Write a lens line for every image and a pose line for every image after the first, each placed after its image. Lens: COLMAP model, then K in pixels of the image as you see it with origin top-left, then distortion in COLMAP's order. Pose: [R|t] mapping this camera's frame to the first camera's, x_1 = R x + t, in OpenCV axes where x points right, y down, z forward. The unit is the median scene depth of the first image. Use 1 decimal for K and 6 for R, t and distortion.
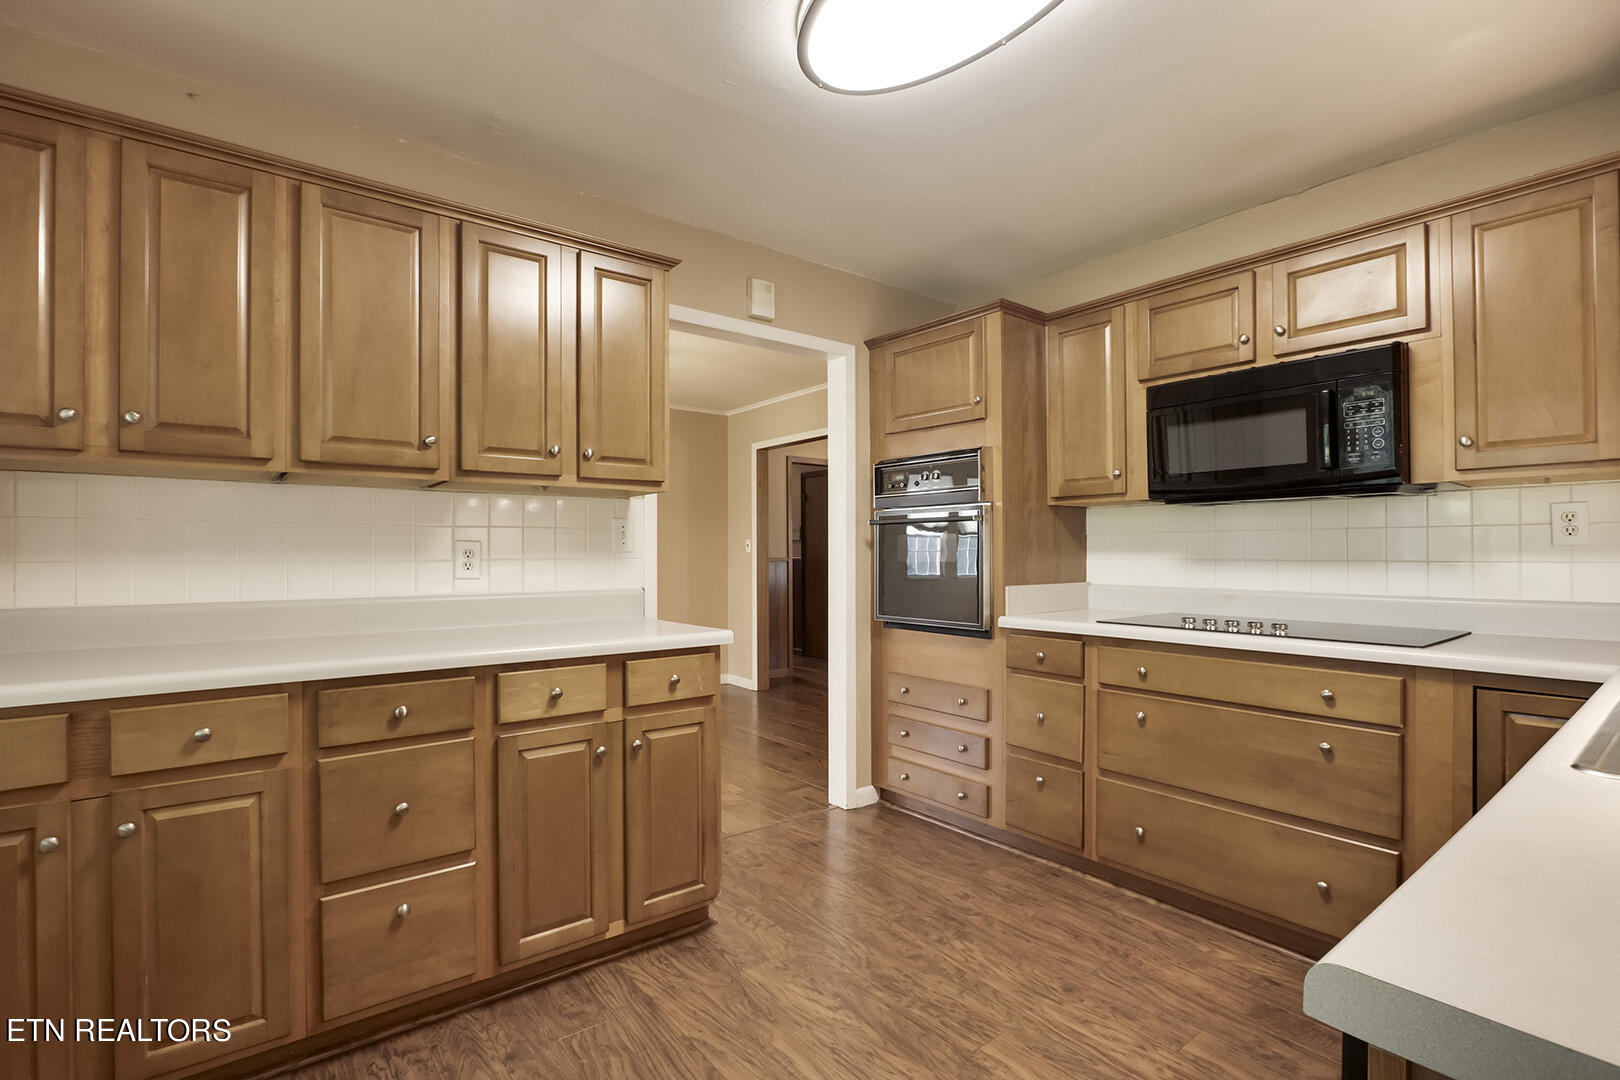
lens RADIAL K [[756.8, 0, 810.6], [0, 756.8, 551.8], [0, 0, 1]] dist [-0.019535, 0.001339]
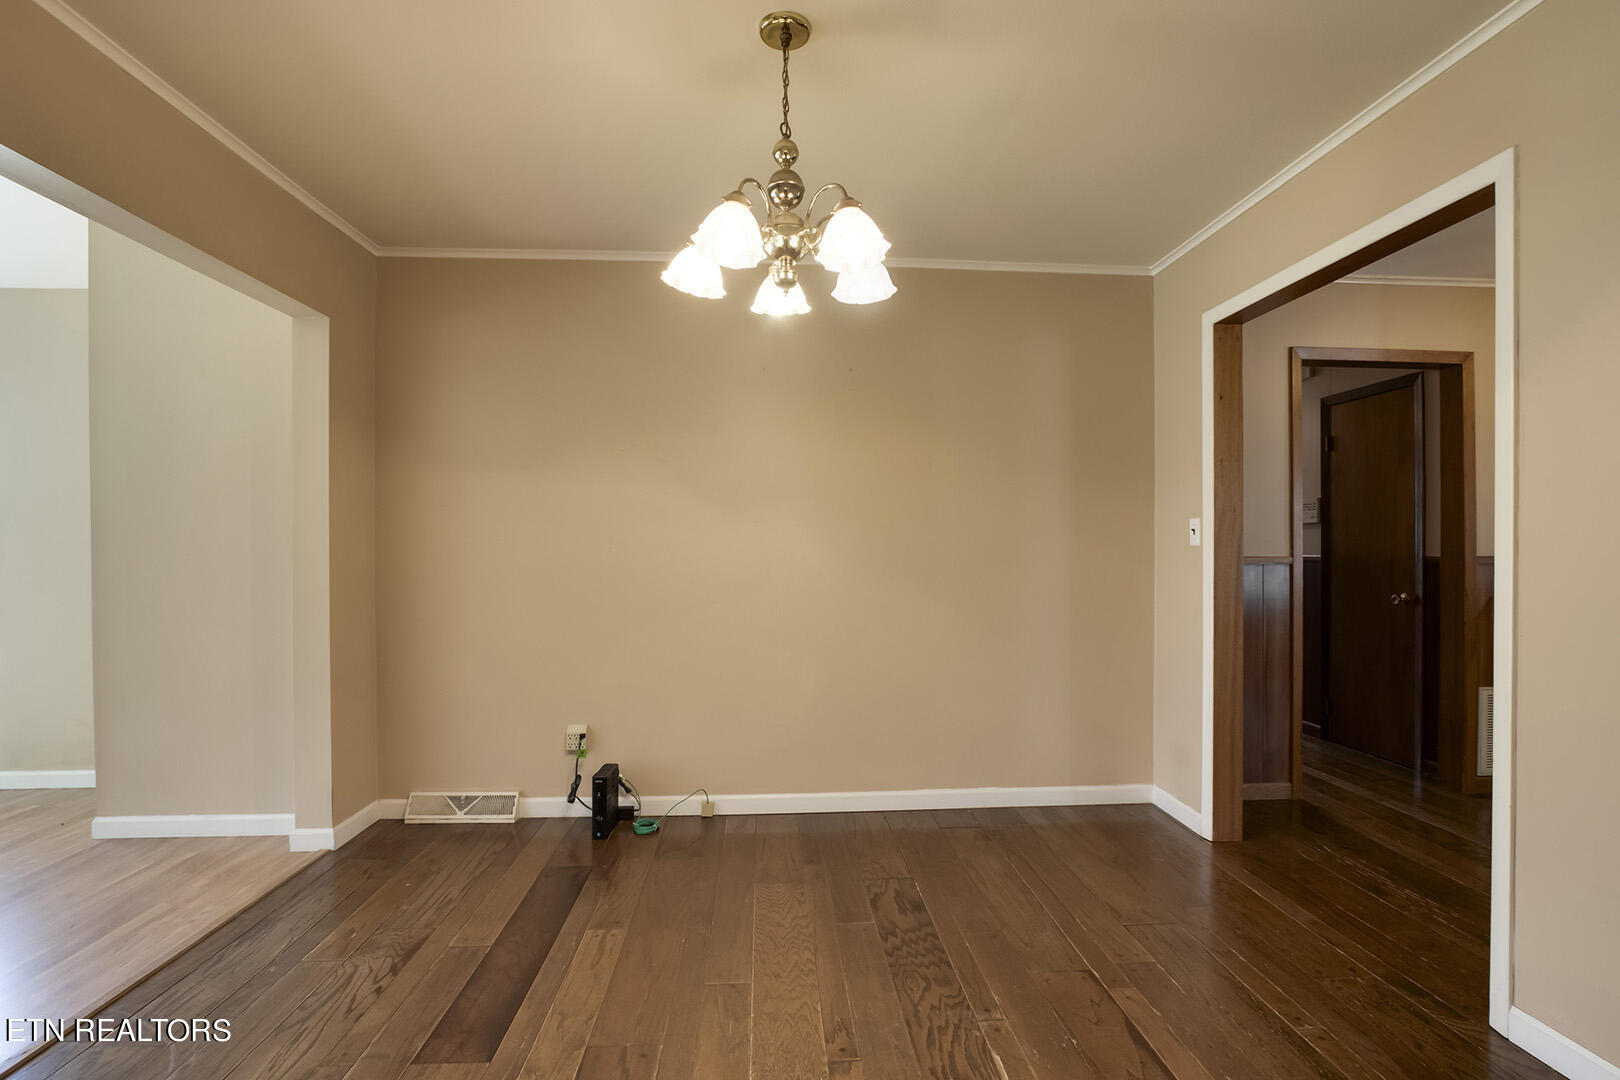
lens RADIAL K [[765.2, 0, 815.6], [0, 765.2, 548.7], [0, 0, 1]] dist [-0.020315, -0.000425]
pose [[0.829652, 0.003421, -0.558270, -0.012622], [-0.000926, 0.999988, 0.004752, 0.000878], [0.558280, -0.003425, 0.829646, 0.454347]]
